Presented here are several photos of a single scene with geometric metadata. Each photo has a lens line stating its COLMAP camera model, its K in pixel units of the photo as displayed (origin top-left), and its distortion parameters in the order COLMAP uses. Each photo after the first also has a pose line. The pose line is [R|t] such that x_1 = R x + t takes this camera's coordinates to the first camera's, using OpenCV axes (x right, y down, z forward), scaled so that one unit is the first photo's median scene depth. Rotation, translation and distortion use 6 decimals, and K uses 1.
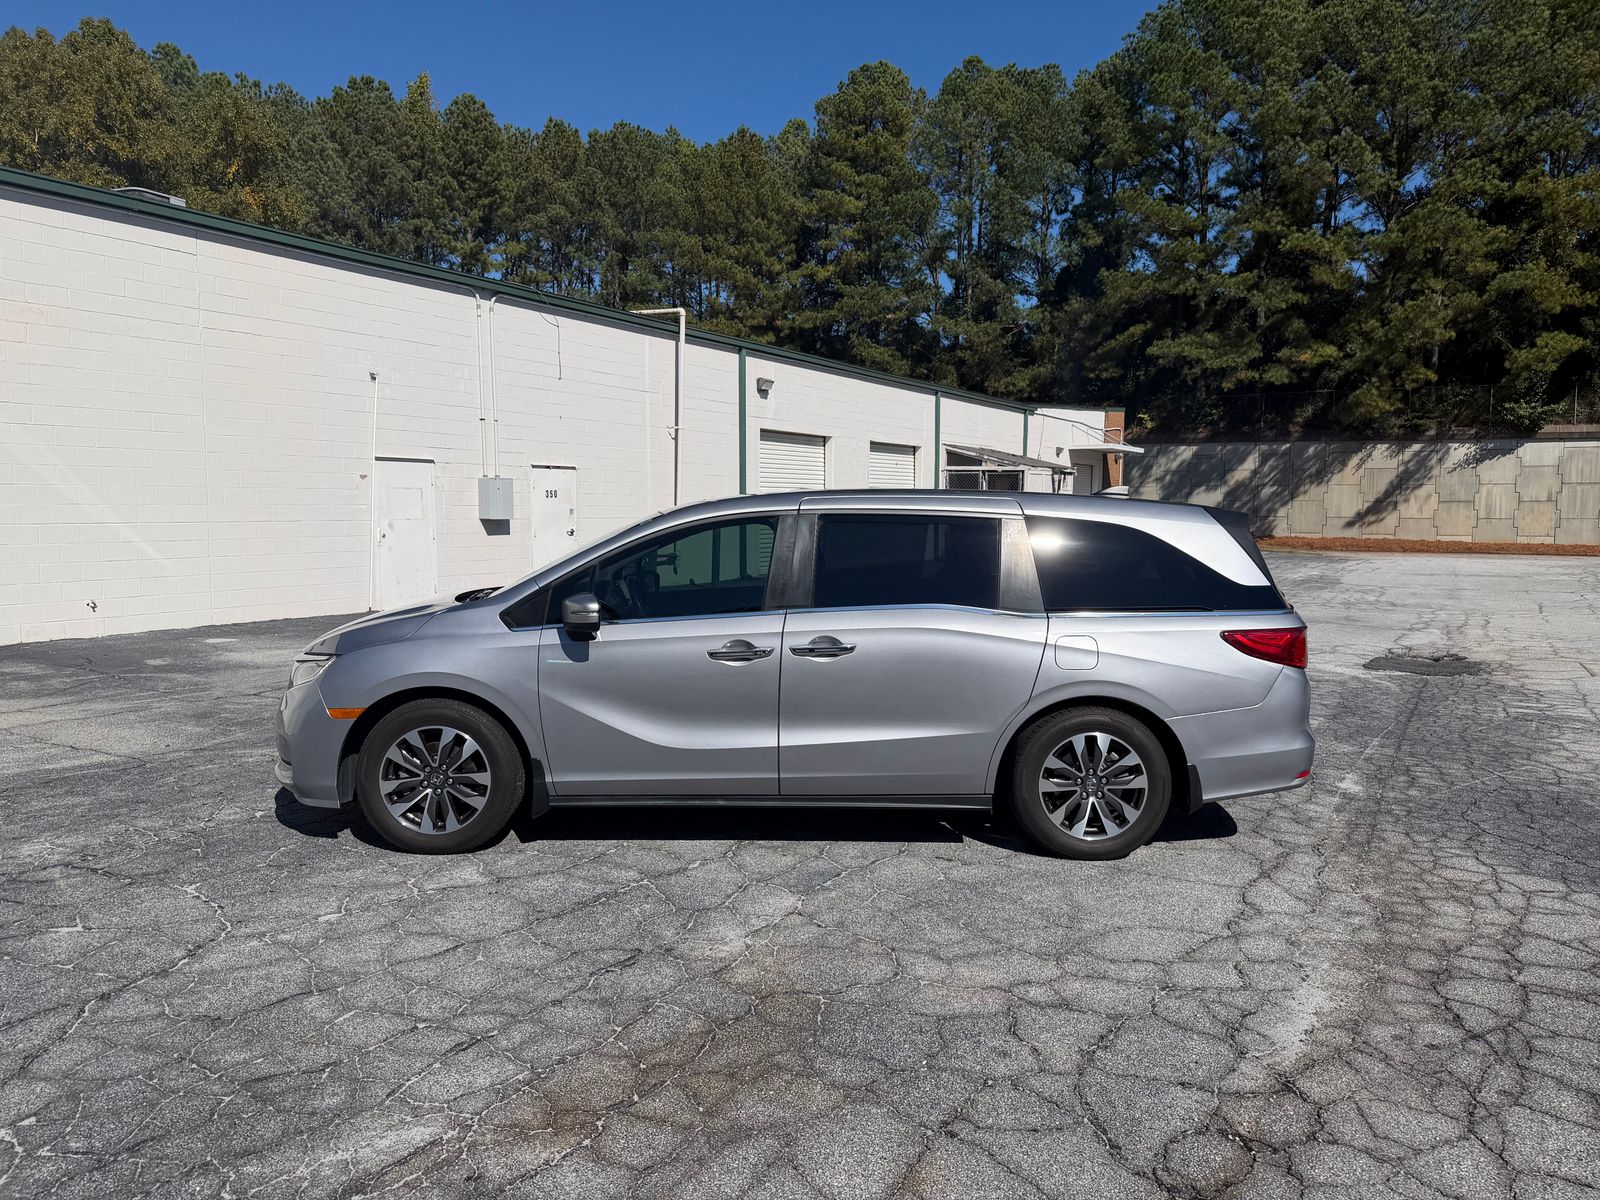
lens RADIAL K [[1130.9, 0, 792.2], [0, 1130.9, 607.5], [0, 0, 1]] dist [0.009014, -0.016809]
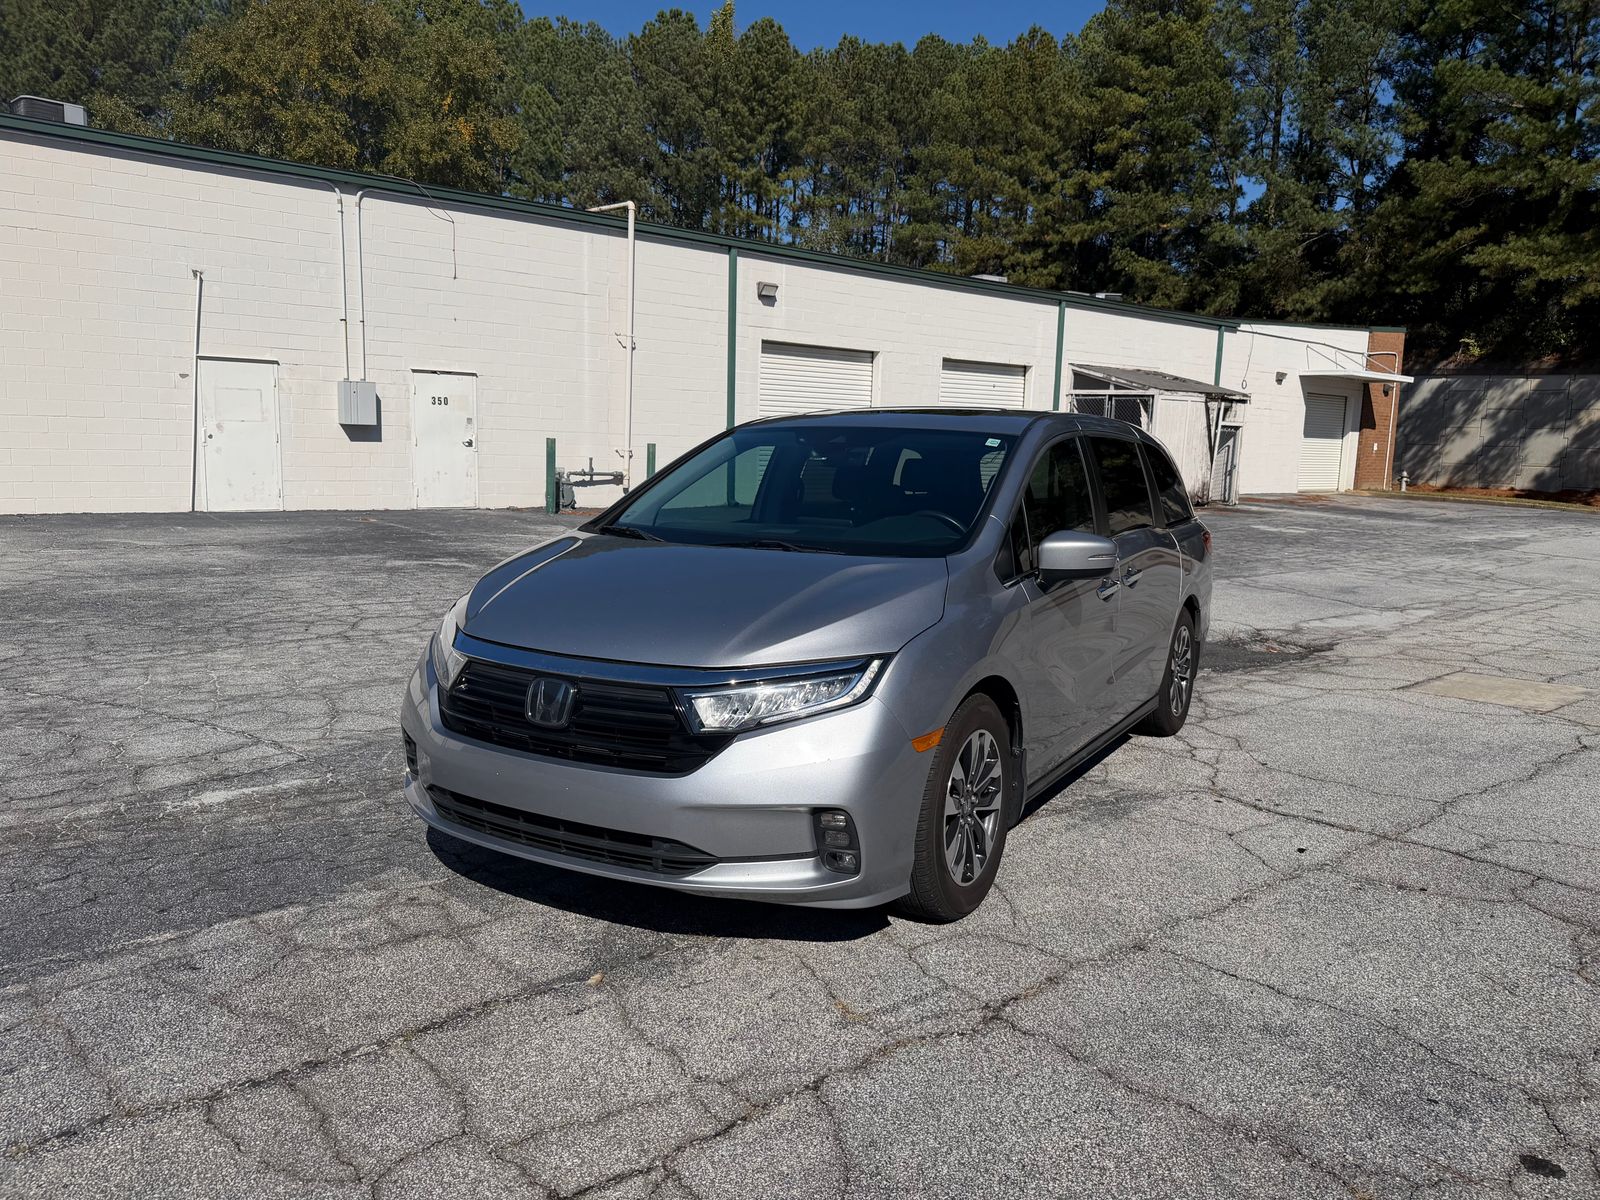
lens RADIAL K [[1130.9, 0, 809.6], [0, 1130.9, 599.0], [0, 0, 1]] dist [0.009014, -0.016809]
pose [[0.946840, 0.070099, -0.313975, 0.237013], [-0.054998, 0.996875, 0.056711, -0.003166], [0.316969, -0.036428, 0.947736, 0.112877]]
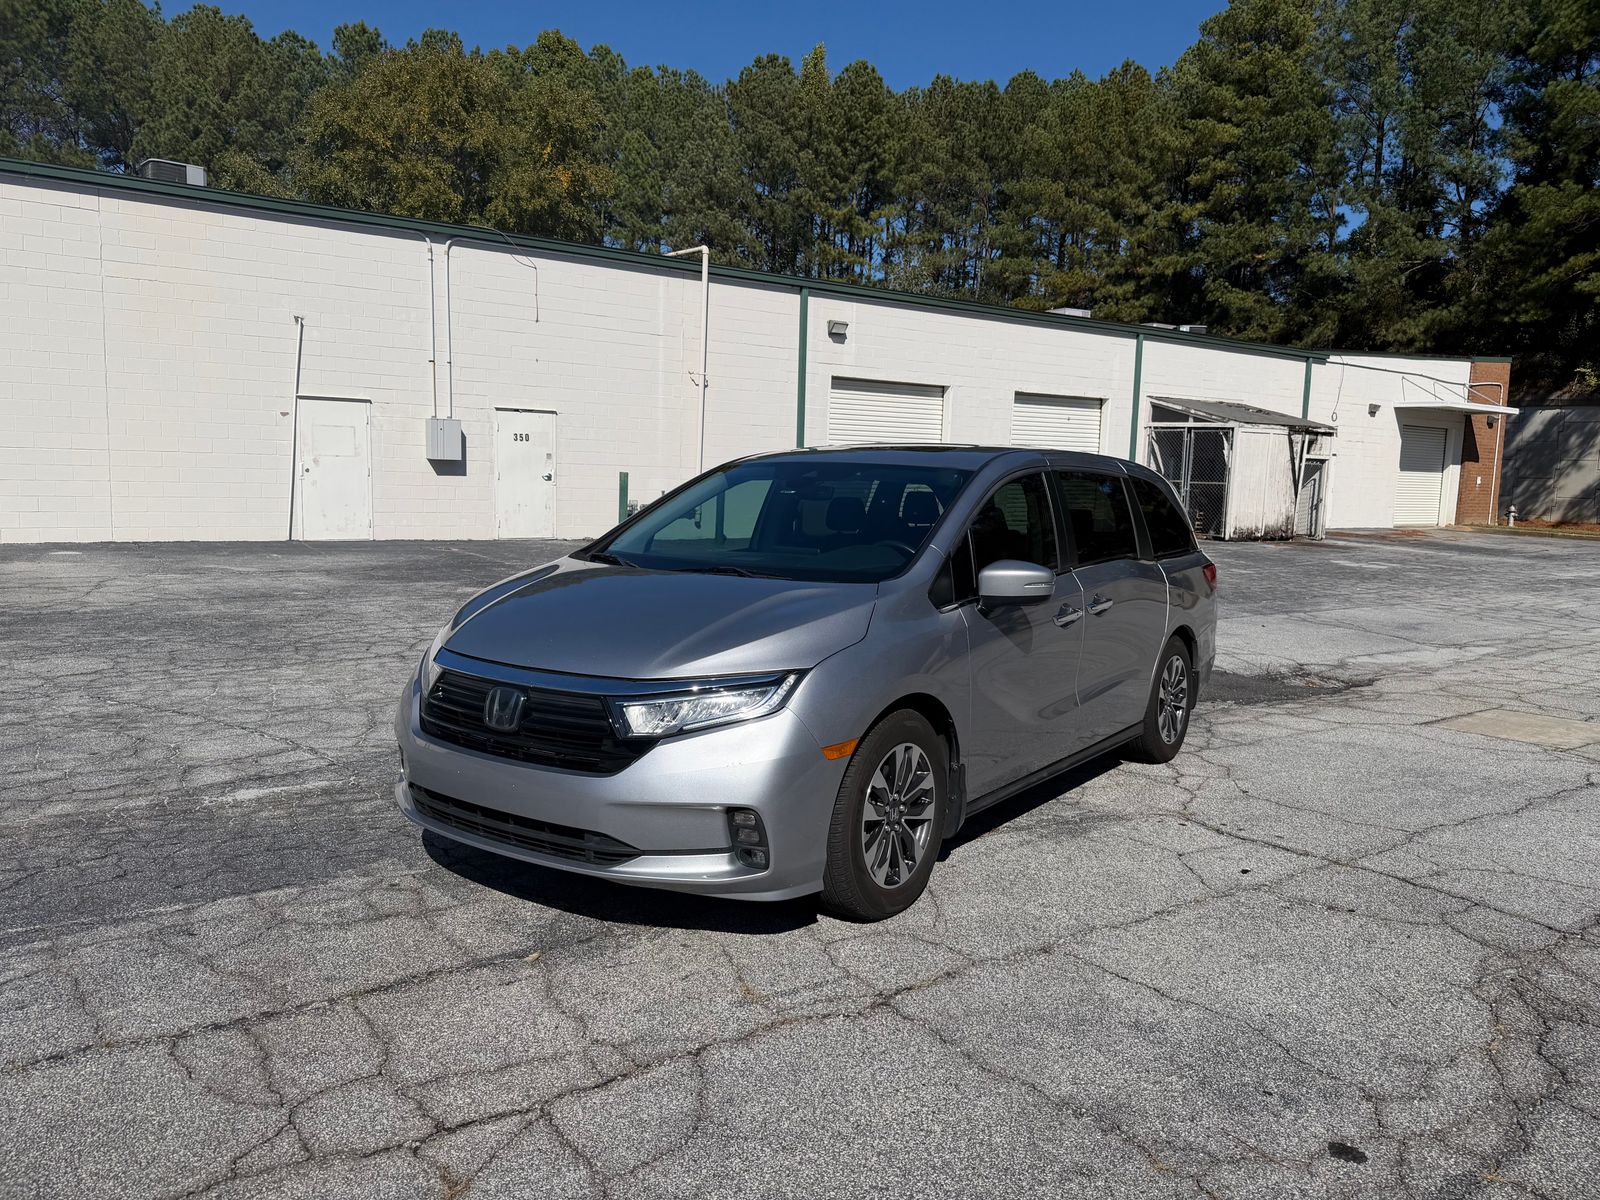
lens RADIAL K [[1130.9, 0, 804.7], [0, 1130.9, 599.9], [0, 0, 1]] dist [0.009014, -0.016809]
pose [[0.914220, 0.070262, -0.399079, 0.257437], [-0.061907, 0.997509, 0.033804, -0.003509], [0.400461, -0.006198, 0.916293, 0.109047]]
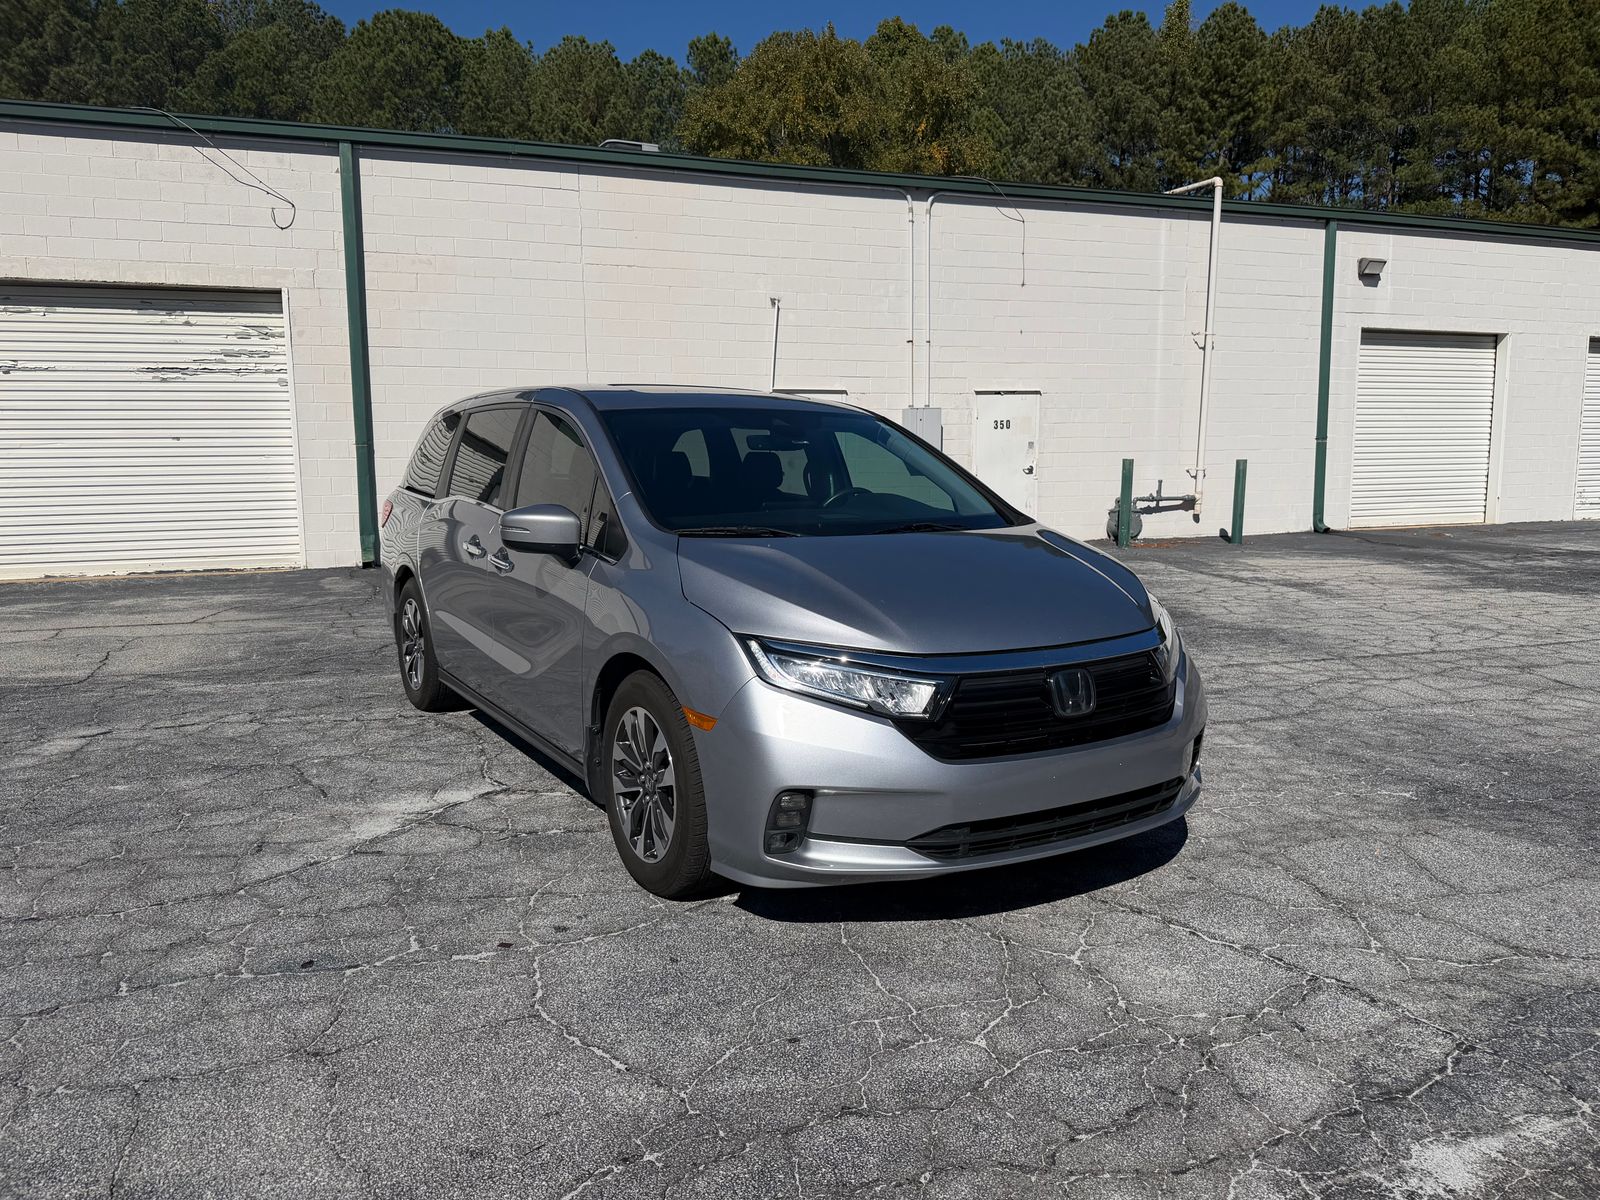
lens RADIAL K [[1130.9, 0, 804.3], [0, 1130.9, 596.3], [0, 0, 1]] dist [0.009014, -0.016809]
pose [[0.777449, 0.063807, -0.625701, 0.125533], [-0.042874, 0.997903, 0.048492, -0.003104], [0.627483, -0.010873, 0.778554, 0.146411]]
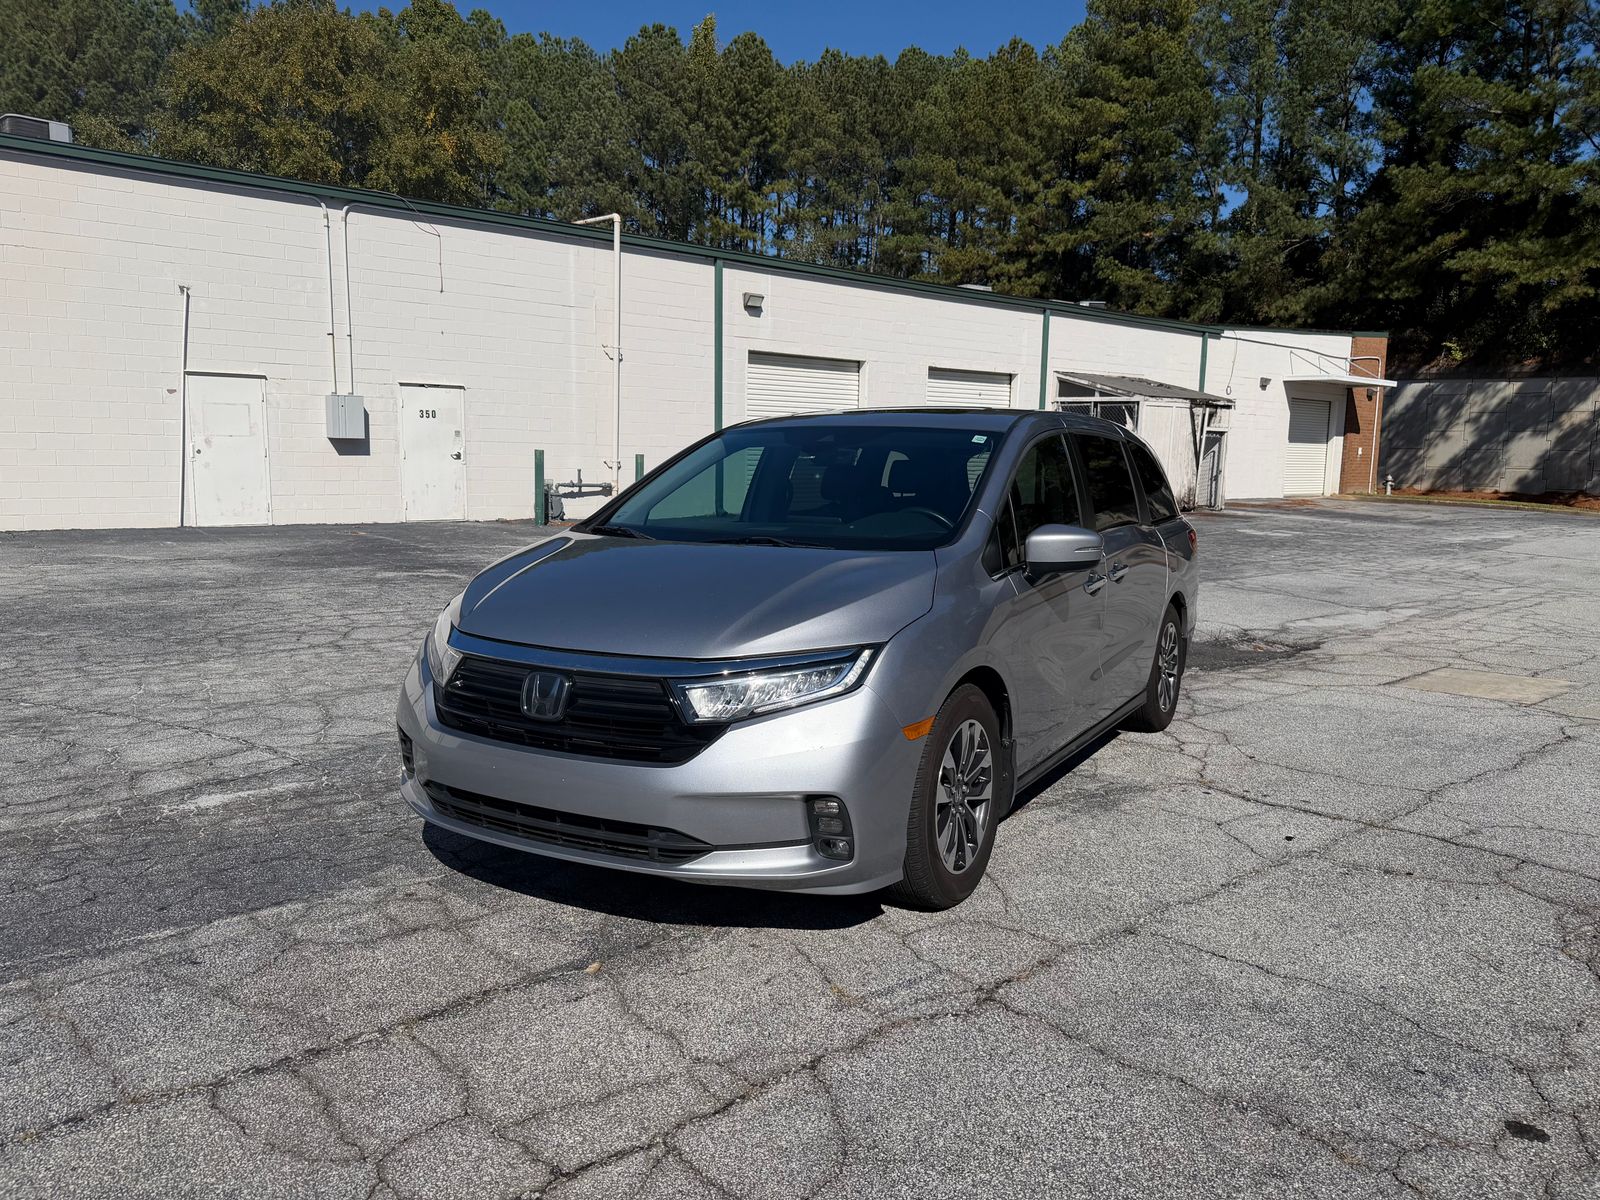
lens RADIAL K [[1130.9, 0, 805.3], [0, 1130.9, 602.9], [0, 0, 1]] dist [0.009014, -0.016809]
pose [[0.949411, 0.056476, -0.308917, 0.237445], [-0.043351, 0.997848, 0.049194, -0.001233], [0.311030, -0.033313, 0.949816, 0.111296]]
